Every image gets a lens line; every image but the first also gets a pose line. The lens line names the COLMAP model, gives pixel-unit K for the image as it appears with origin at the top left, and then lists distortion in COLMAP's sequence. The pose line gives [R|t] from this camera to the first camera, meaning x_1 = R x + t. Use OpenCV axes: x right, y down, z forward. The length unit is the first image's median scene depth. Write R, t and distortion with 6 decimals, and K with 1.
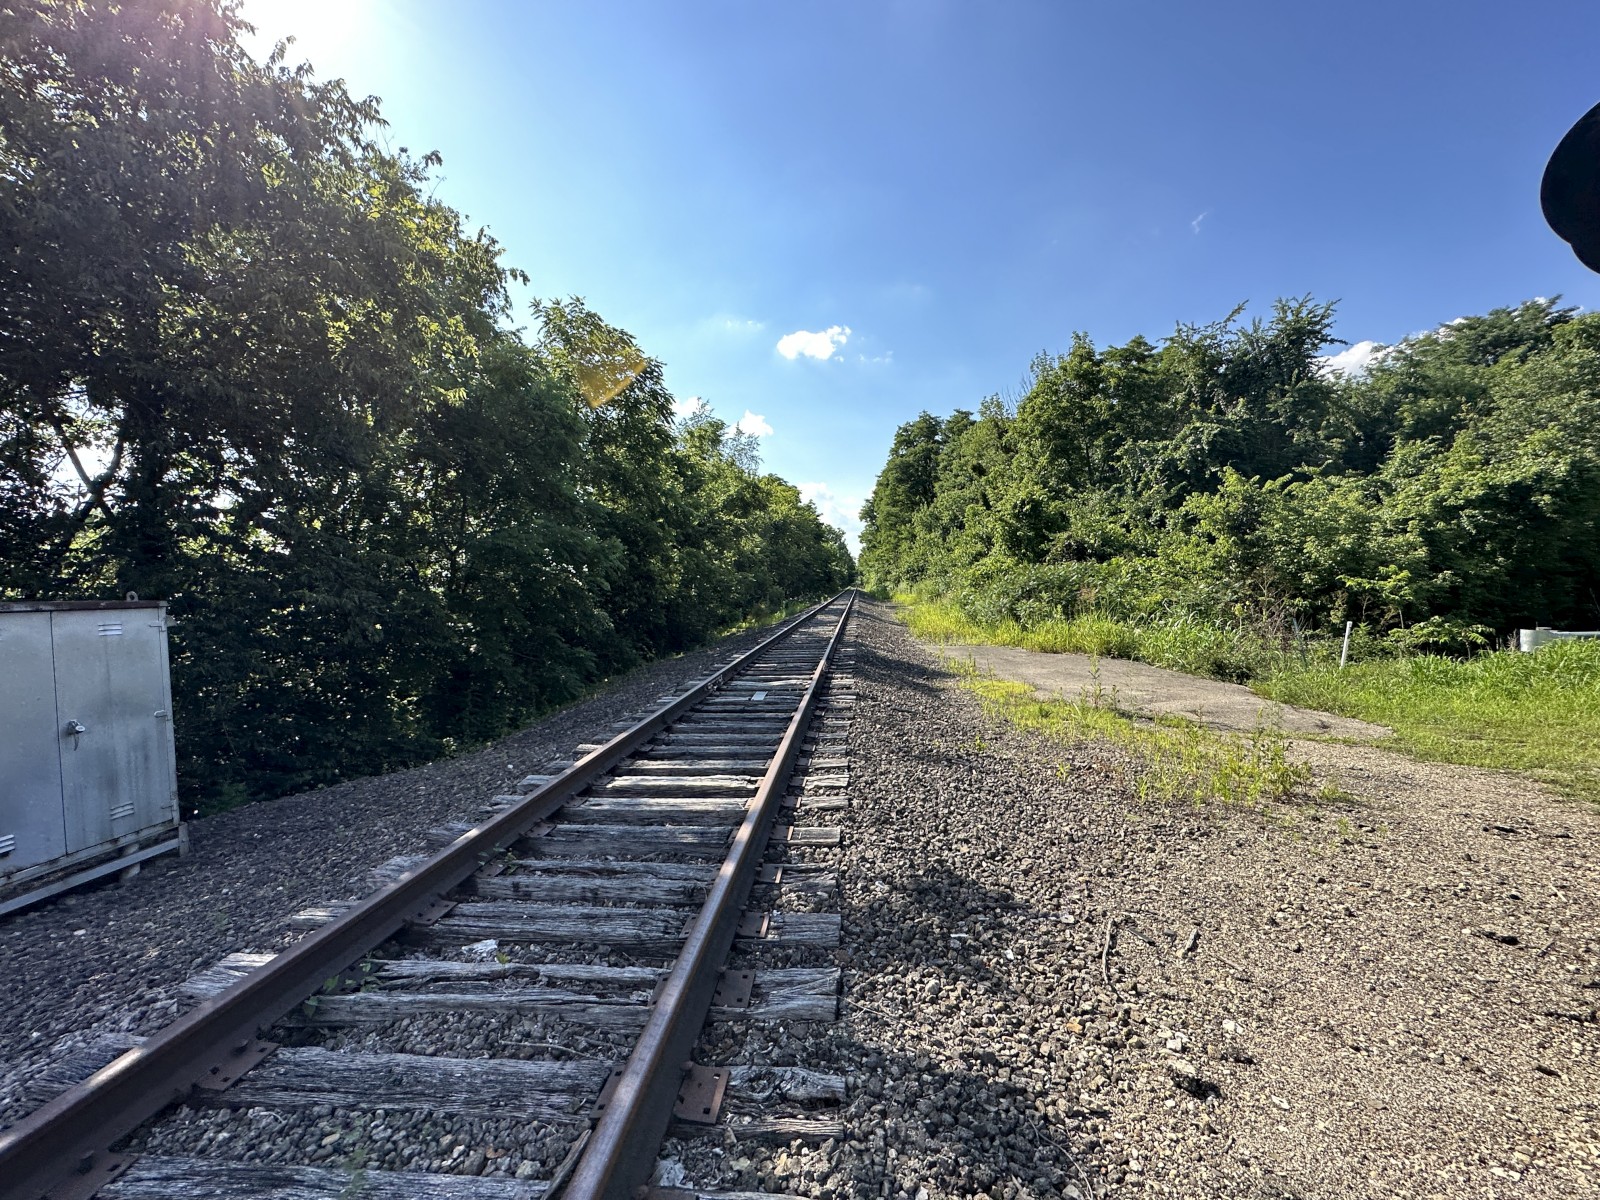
lens RADIAL K [[638.2, 0, 806.2], [0, 638.2, 602.9], [0, 0, 1]] dist [0.000559, 0.000107]
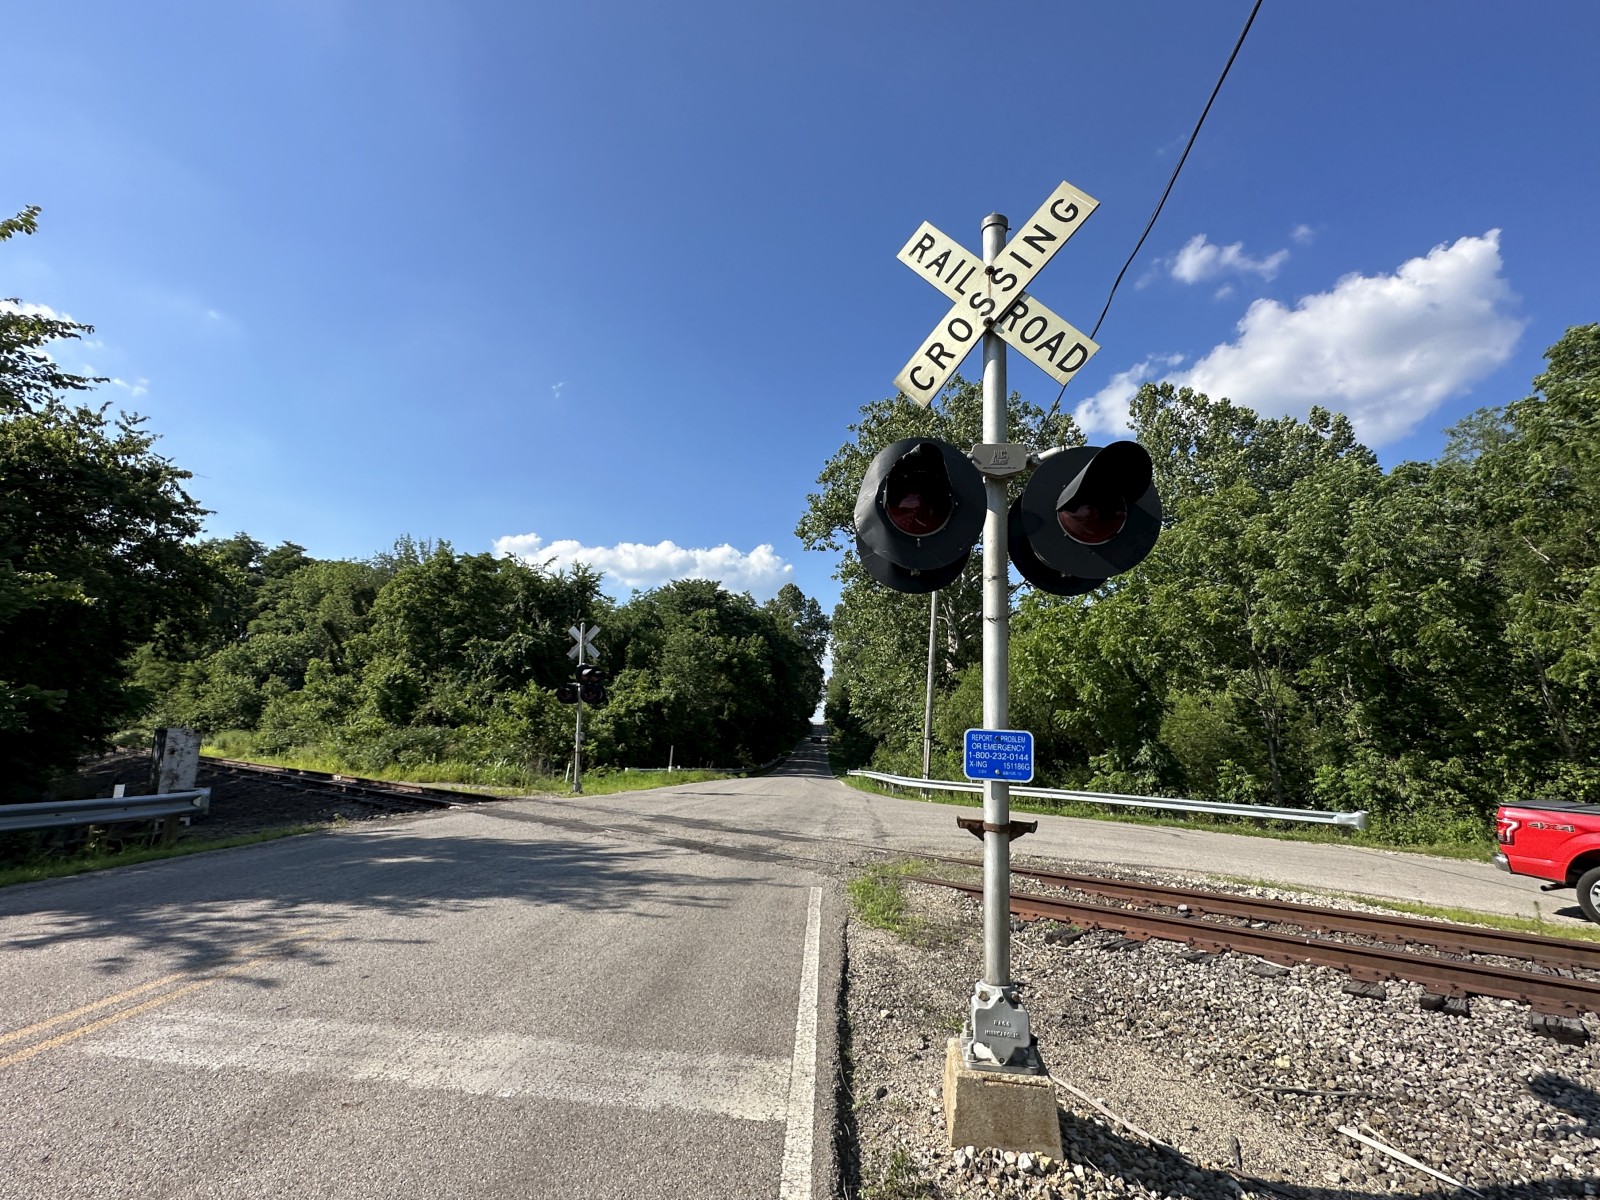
lens RADIAL K [[767.0, 0, 794.5], [0, 767.0, 596.7], [0, 0, 1]] dist [0.000203, 0.001036]
pose [[0.618677, 0.191978, 0.761829, -0.453717], [-0.018297, 0.972943, -0.230319, 0.035459], [-0.785432, 0.128554, 0.605451, -0.728965]]
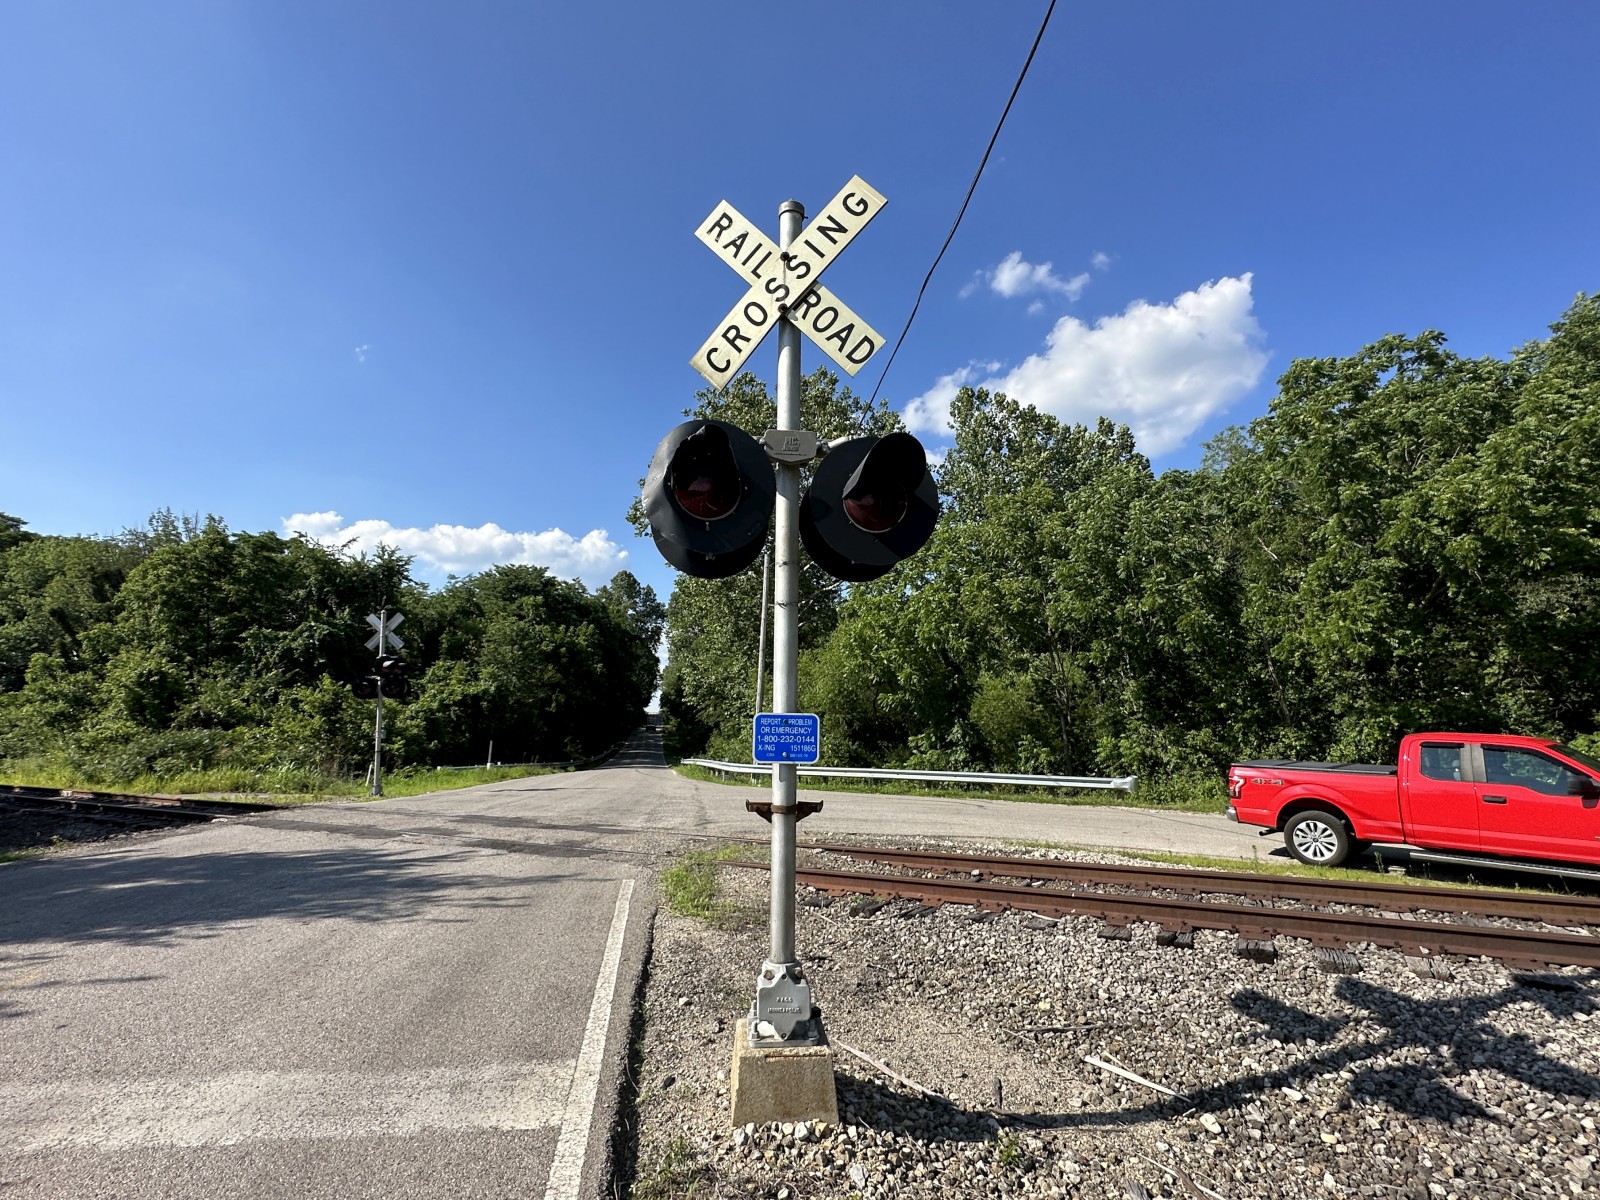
lens RADIAL K [[768.1, 0, 800.0], [0, 768.1, 600.0], [0, 0, 1]] dist [0.000855, 0.001142]
pose [[0.437445, 0.178497, 0.881351, -0.447377], [0.024706, 0.977346, -0.210202, 0.035650], [-0.898906, 0.113727, 0.423125, -0.735137]]
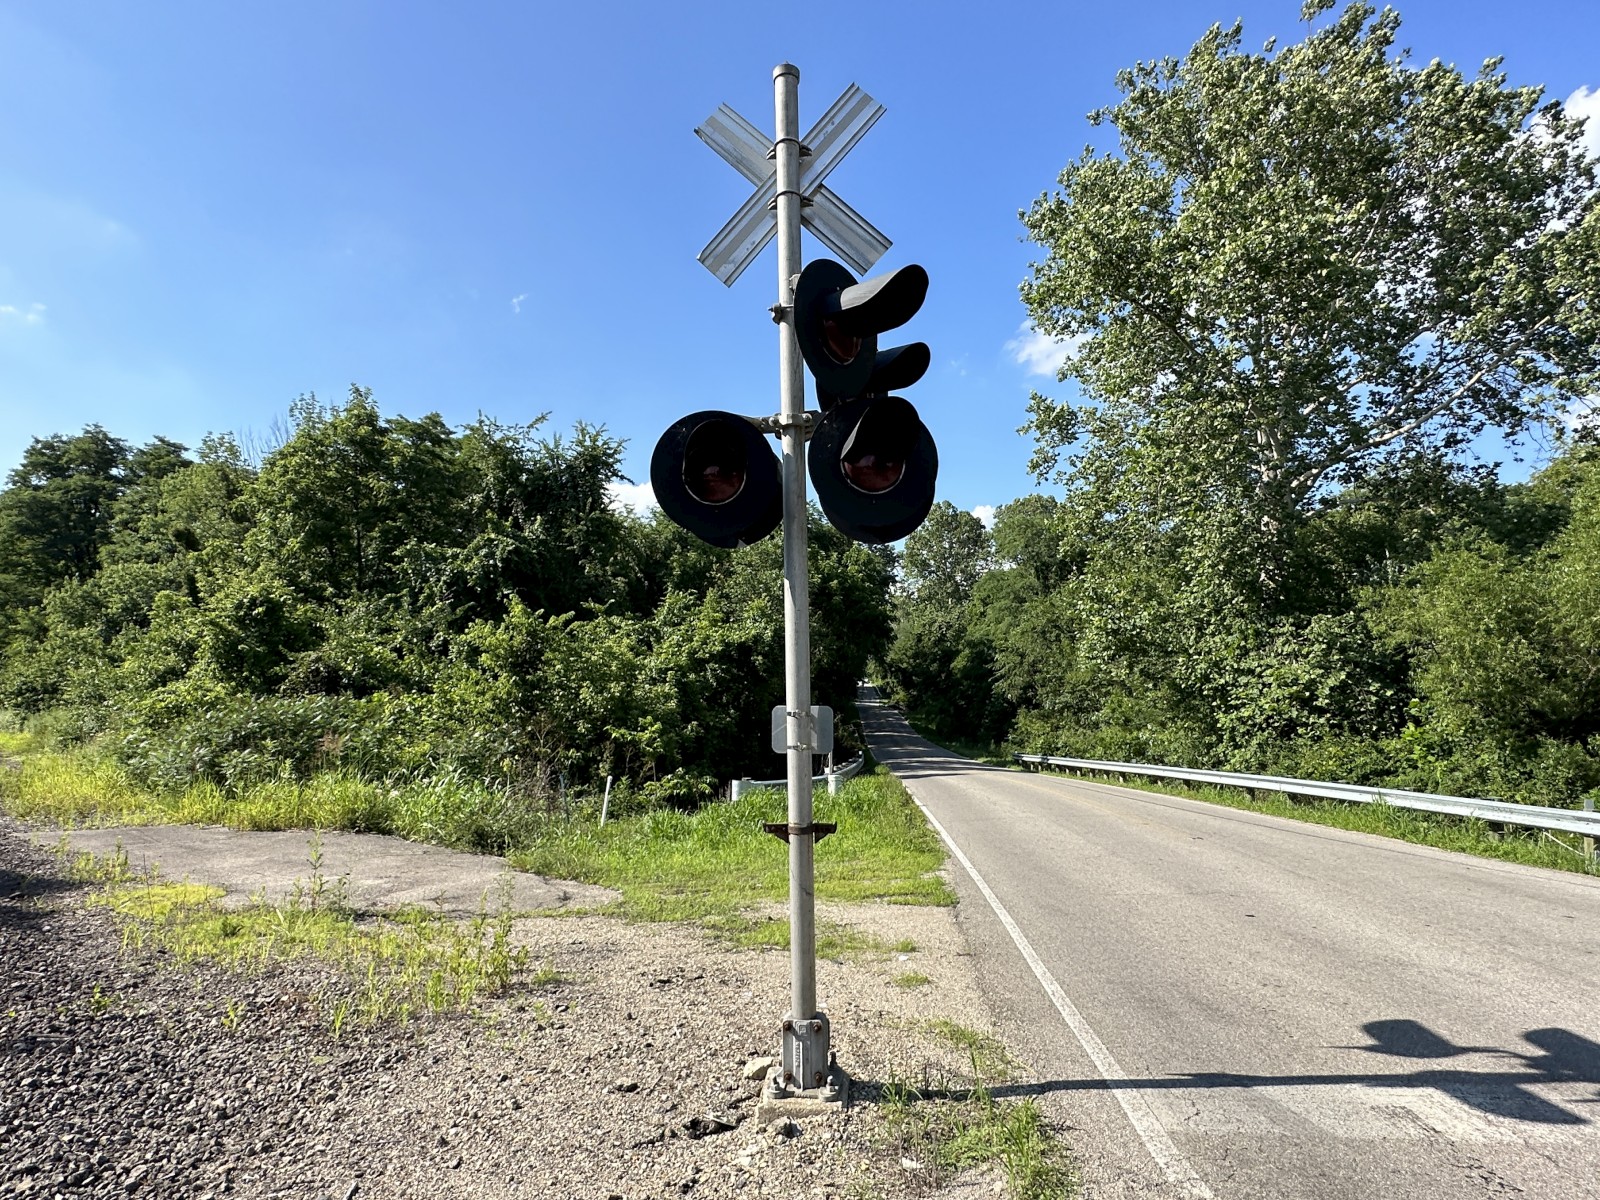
lens RADIAL K [[878.6, 0, 793.4], [0, 878.6, 601.3], [0, 0, 1]] dist [-0.001420, 0.000242]
pose [[0.639708, 0.126205, 0.758186, 0.000259], [-0.001154, 0.986584, -0.163250, -0.008013], [-0.768617, 0.103557, 0.631272, -0.034766]]
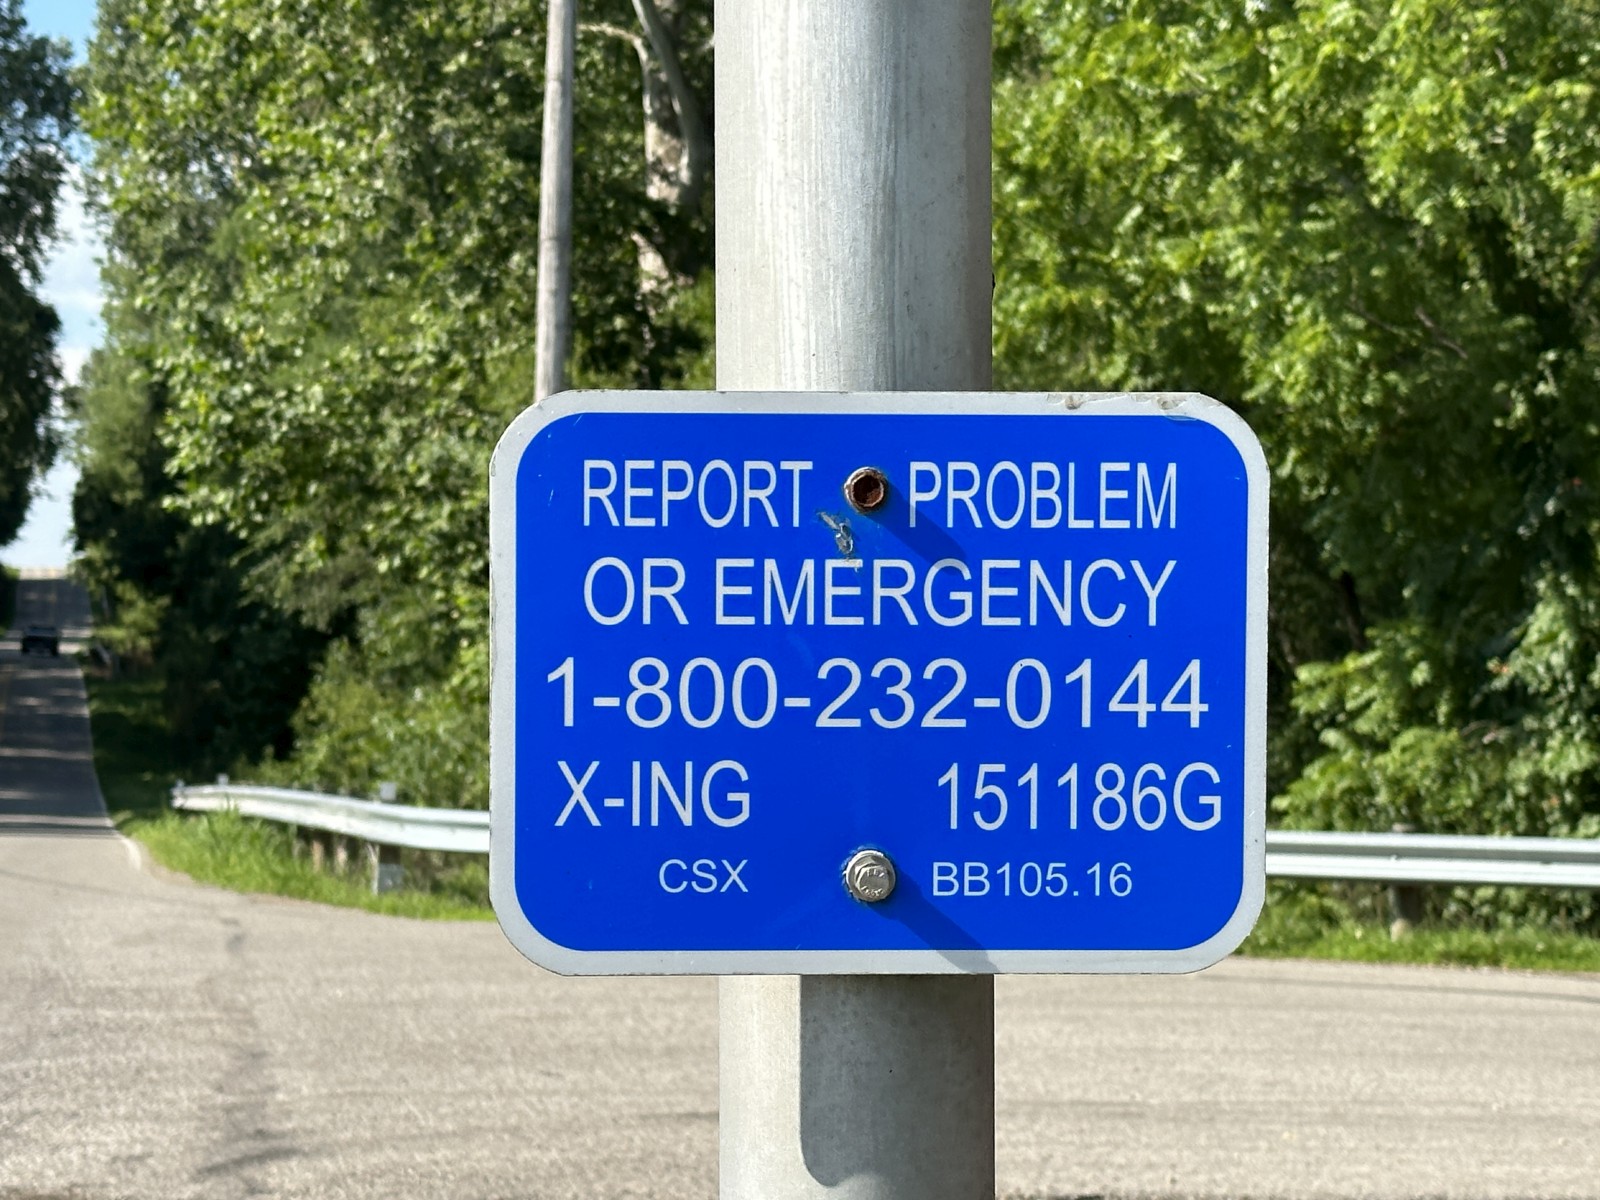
lens RADIAL K [[3614.2, 0, 800.0], [0, 3614.2, 600.0], [0, 0, 1]] dist [0.314863, -0.268287]
pose [[0.422239, 0.033971, 0.905848, -0.371265], [0.038089, 0.997750, -0.055172, 0.032491], [-0.905684, 0.057799, 0.419995, -0.692847]]
